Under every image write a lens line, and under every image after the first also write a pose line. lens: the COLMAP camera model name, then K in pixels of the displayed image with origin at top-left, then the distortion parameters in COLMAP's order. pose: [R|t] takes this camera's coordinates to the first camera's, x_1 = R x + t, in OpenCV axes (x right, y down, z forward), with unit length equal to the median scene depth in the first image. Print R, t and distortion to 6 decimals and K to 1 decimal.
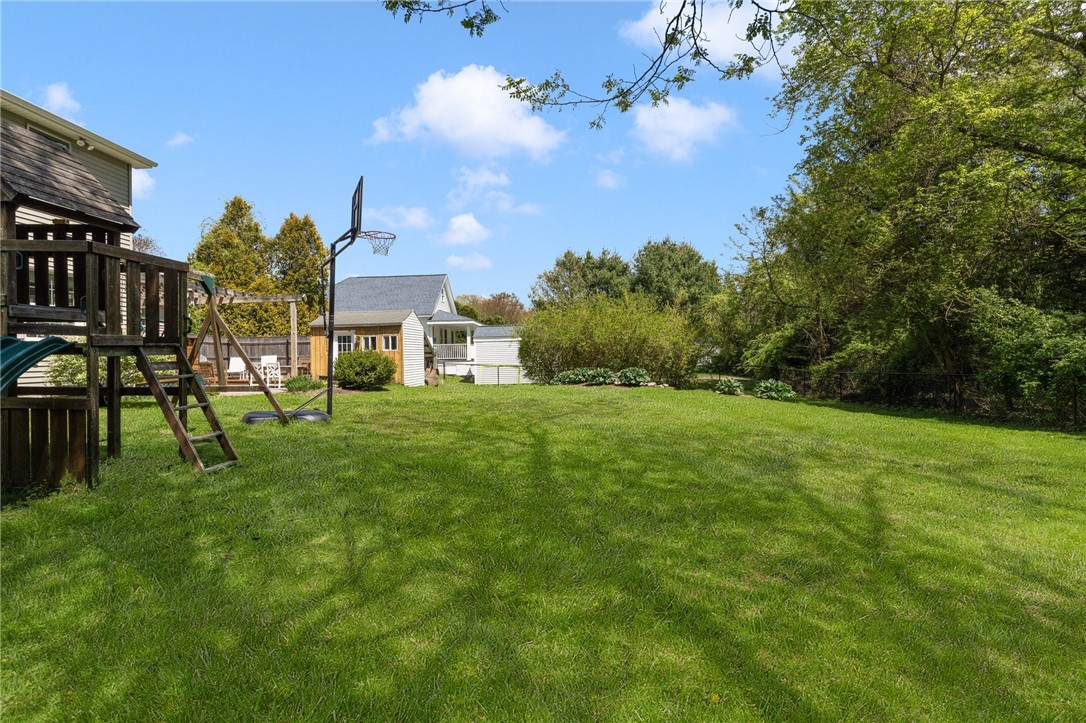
lens RADIAL K [[519.2, 0, 543.0], [0, 519.2, 361.5], [0, 0, 1]] dist [-0.000736, -0.000160]
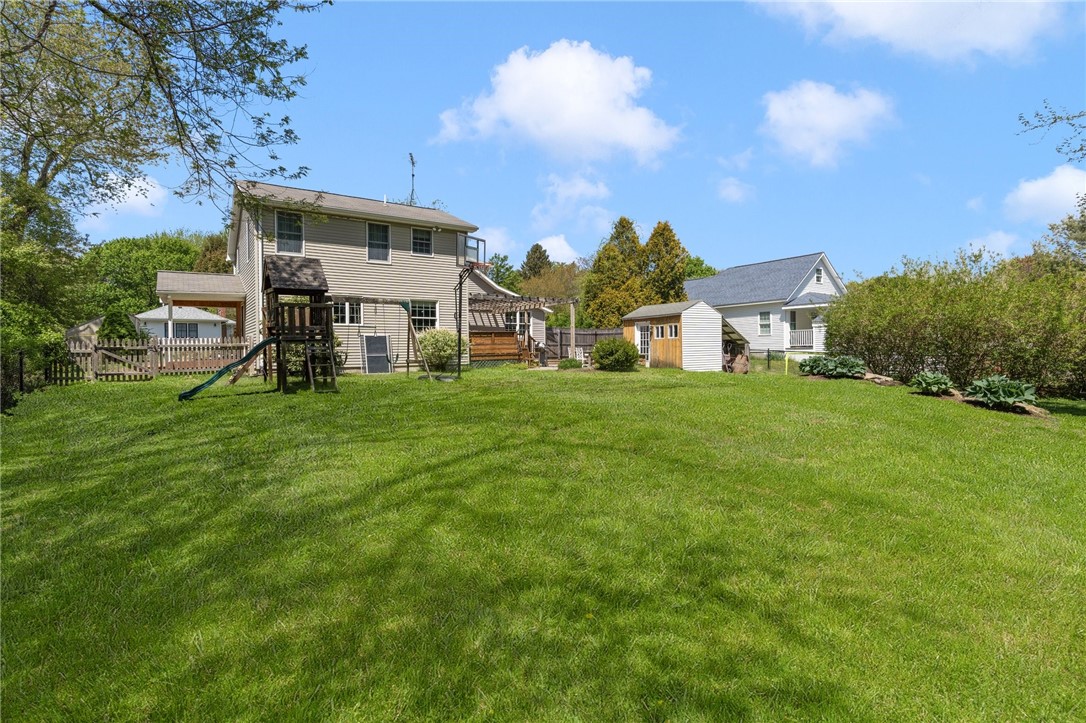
lens RADIAL K [[534.5, 0, 542.9], [0, 534.5, 350.8], [0, 0, 1]] dist [-0.001016, -0.000177]
pose [[0.609478, 0.006288, -0.792778, 0.446321], [-0.001831, 0.999977, 0.006524, -0.000518], [0.792801, -0.002524, 0.609475, 0.076095]]
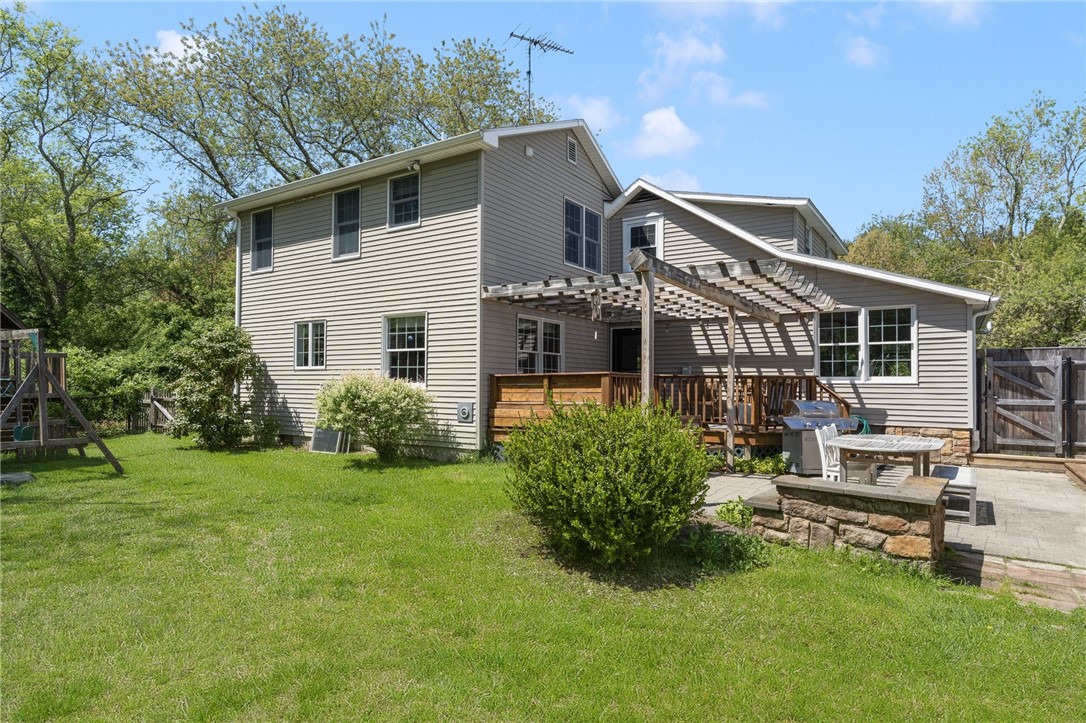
lens RADIAL K [[633.2, 0, 534.5], [0, 633.2, 376.2], [0, 0, 1]] dist [0.001456, -0.000748]
pose [[-0.515892, -0.002615, -0.856649, -0.031096], [-0.002871, 0.999995, -0.001324, -0.029897], [0.856649, 0.001776, -0.515897, 0.917628]]
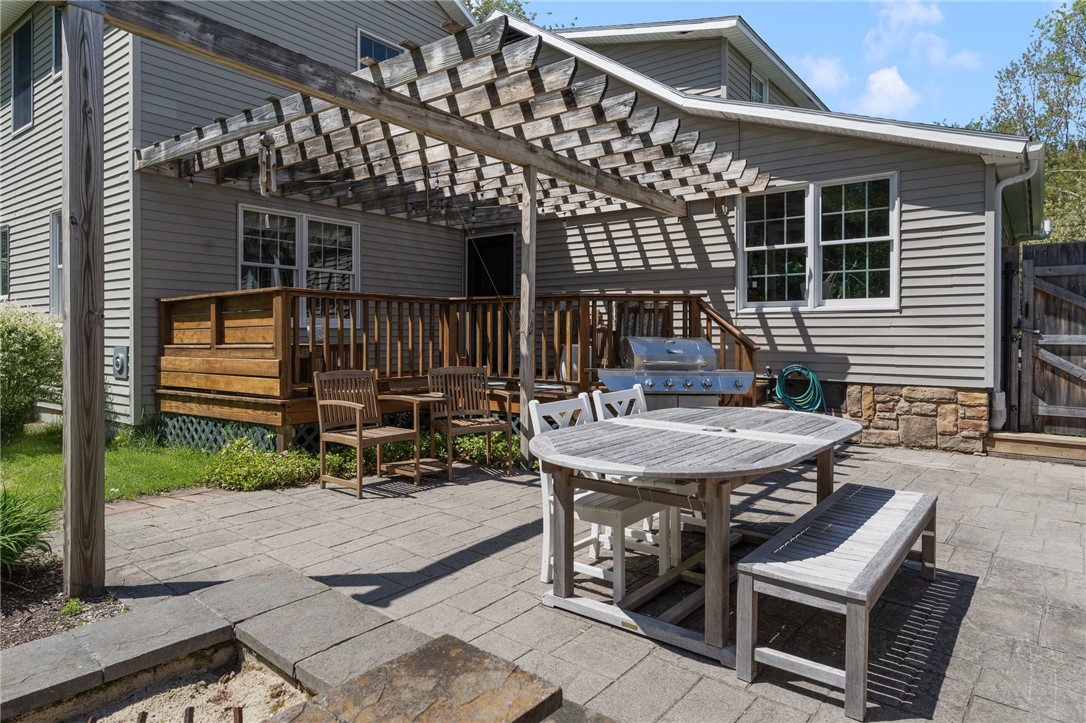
lens RADIAL K [[663.2, 0, 546.4], [0, 663.2, 341.2], [0, 0, 1]] dist [-0.003028, 0.001289]
pose [[-0.564939, 0.022296, -0.824832, -0.311036], [0.004603, 0.999704, 0.023870, -0.017575], [0.825120, 0.009688, -0.564874, 0.961947]]
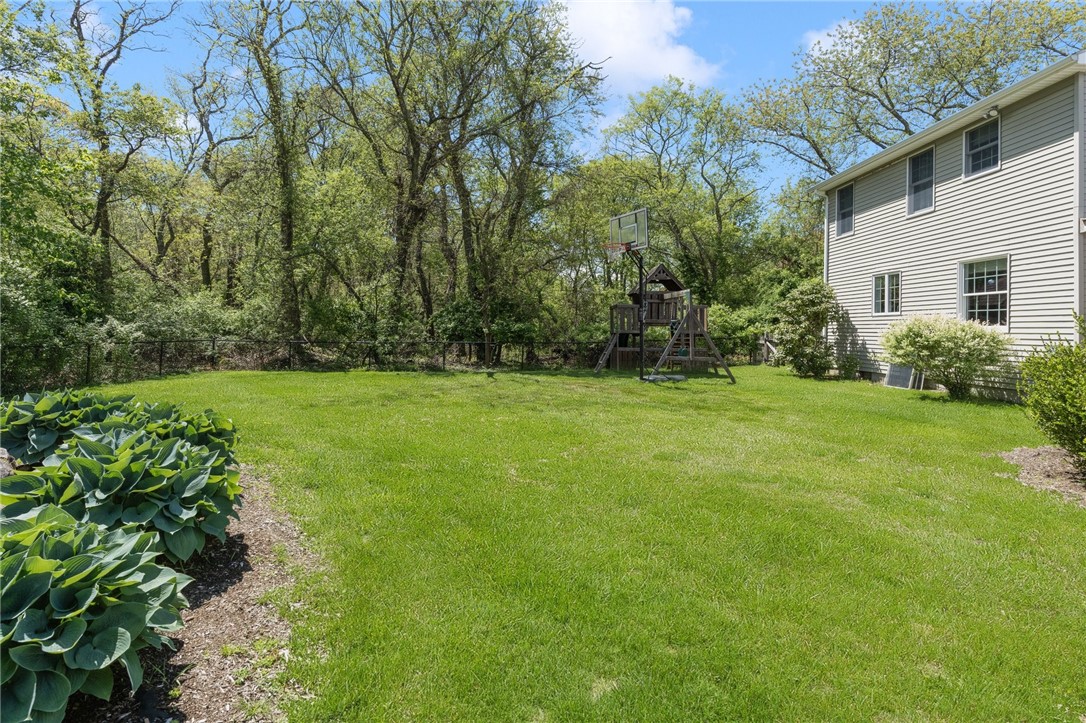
lens RADIAL K [[537.6, 0, 531.1], [0, 537.6, 314.5], [0, 0, 1]] dist [0.000061, -0.000274]
pose [[-0.998745, -0.016956, -0.047117, -0.020848], [-0.015860, 0.999597, -0.023533, -0.015960], [0.047497, -0.022756, -0.998612, 0.999599]]
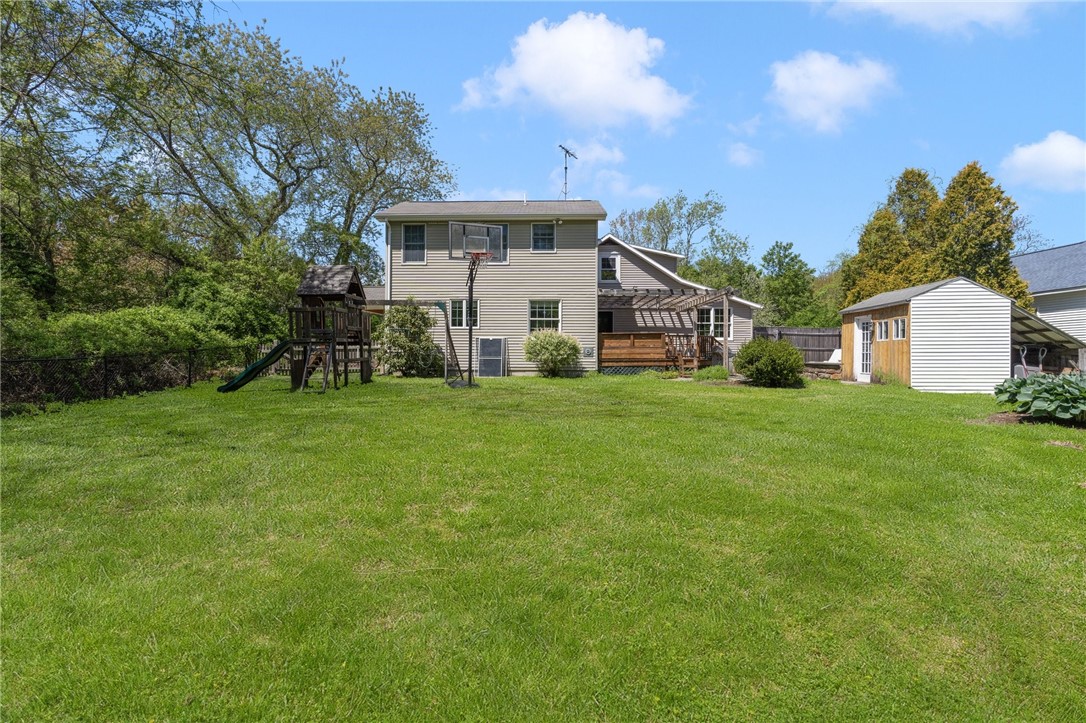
lens RADIAL K [[535.7, 0, 532.1], [0, 535.7, 355.6], [0, 0, 1]] dist [-0.002625, -0.000161]
pose [[0.006972, 0.011920, -0.999905, 0.450665], [-0.009107, 0.999888, 0.011857, -0.002502], [0.999934, 0.009023, 0.007079, 0.479580]]
